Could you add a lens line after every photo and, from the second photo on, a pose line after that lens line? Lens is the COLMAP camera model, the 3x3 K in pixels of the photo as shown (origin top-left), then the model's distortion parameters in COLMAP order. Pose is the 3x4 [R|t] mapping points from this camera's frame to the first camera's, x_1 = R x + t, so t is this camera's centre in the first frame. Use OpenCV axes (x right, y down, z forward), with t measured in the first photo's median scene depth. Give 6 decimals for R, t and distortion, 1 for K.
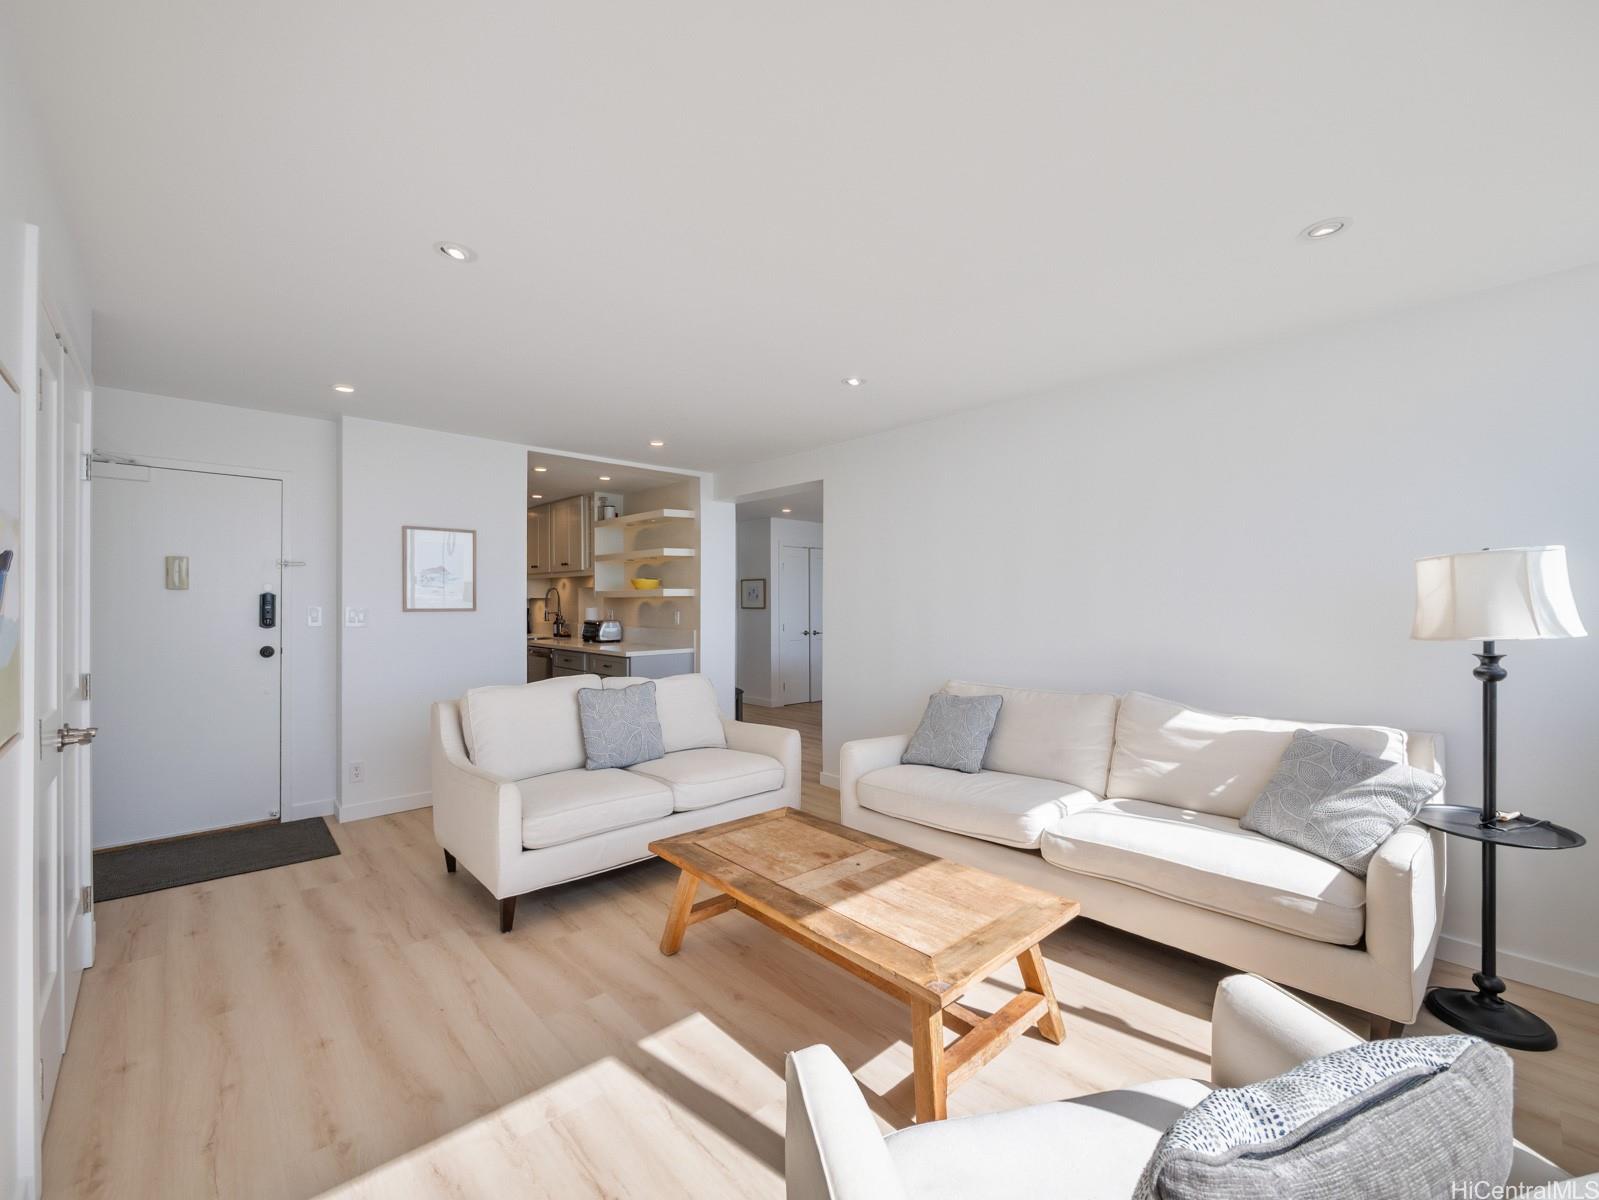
lens RADIAL K [[668.3, 0, 783.4], [0, 668.3, 591.8], [0, 0, 1]] dist [-0.001114, 0.000175]
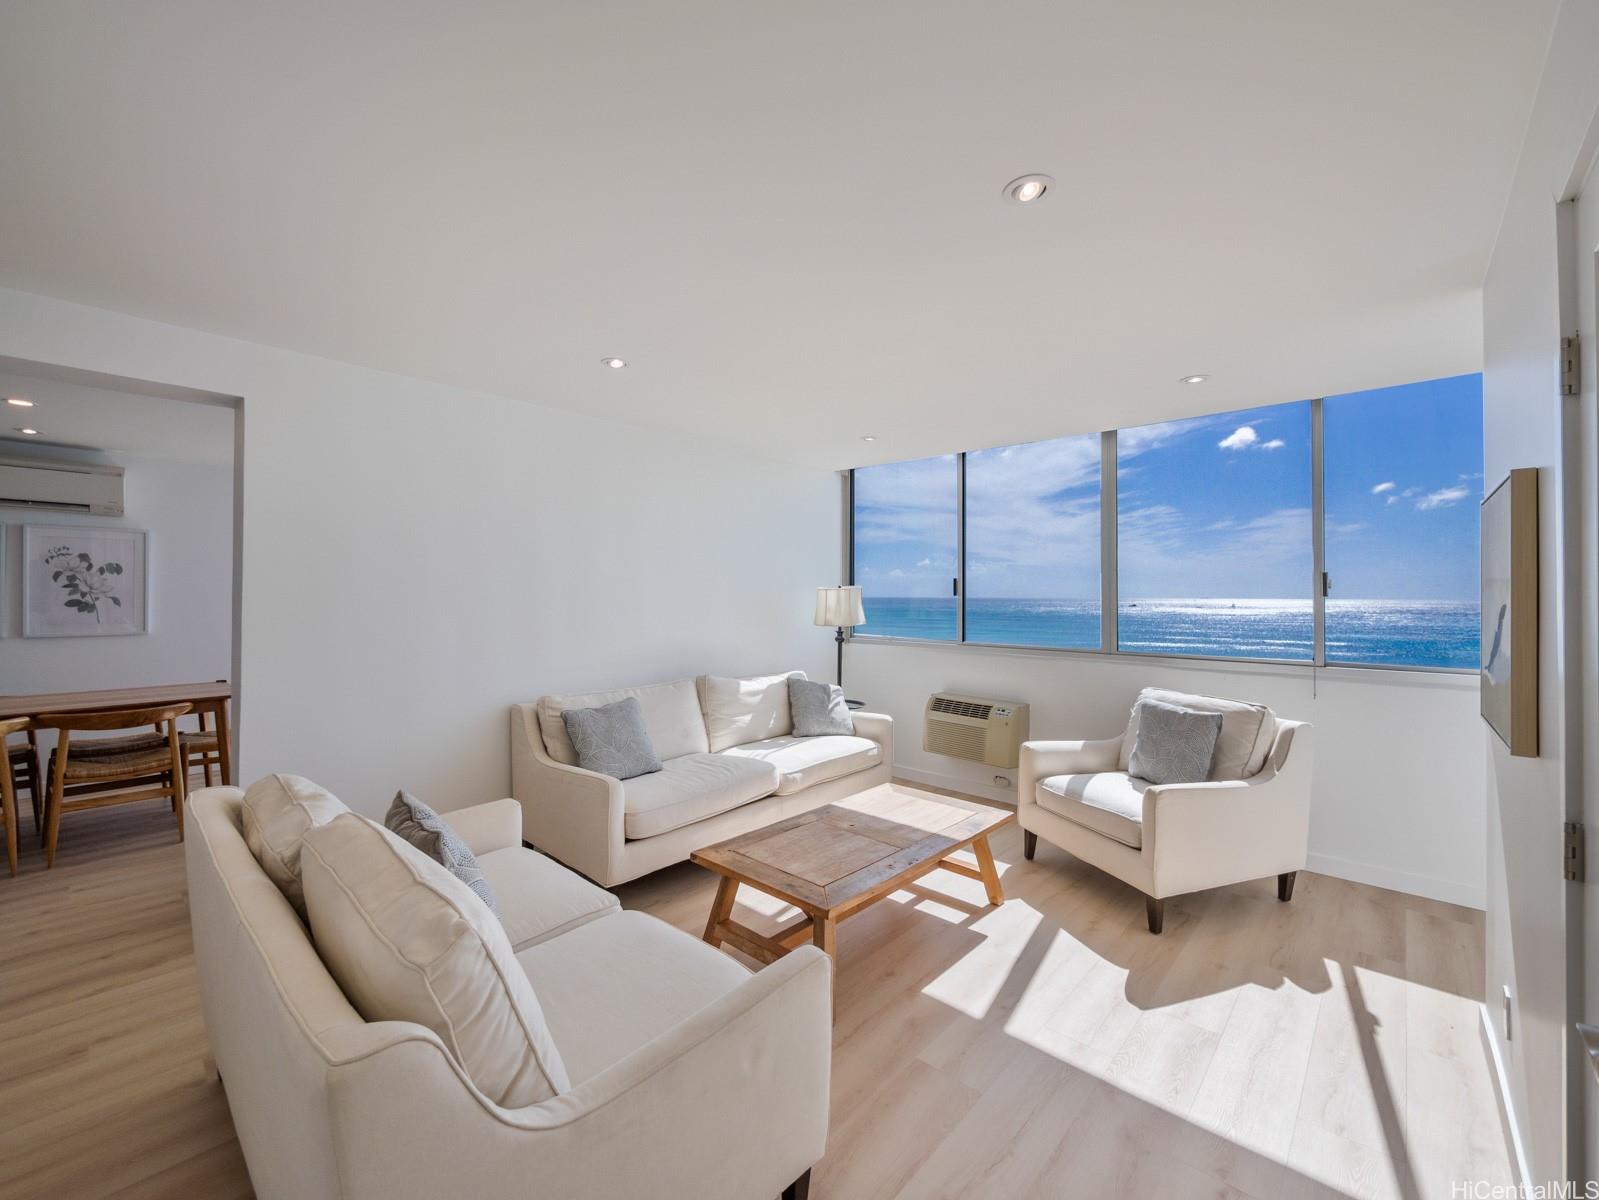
lens RADIAL K [[668.3, 0, 783.4], [0, 668.3, 591.8], [0, 0, 1]] dist [-0.001114, 0.000175]
pose [[-0.077066, 0.001954, 0.997024, -1.210568], [-0.020337, 0.999787, -0.003531, -0.030280], [-0.996819, -0.020549, -0.077010, 1.314721]]
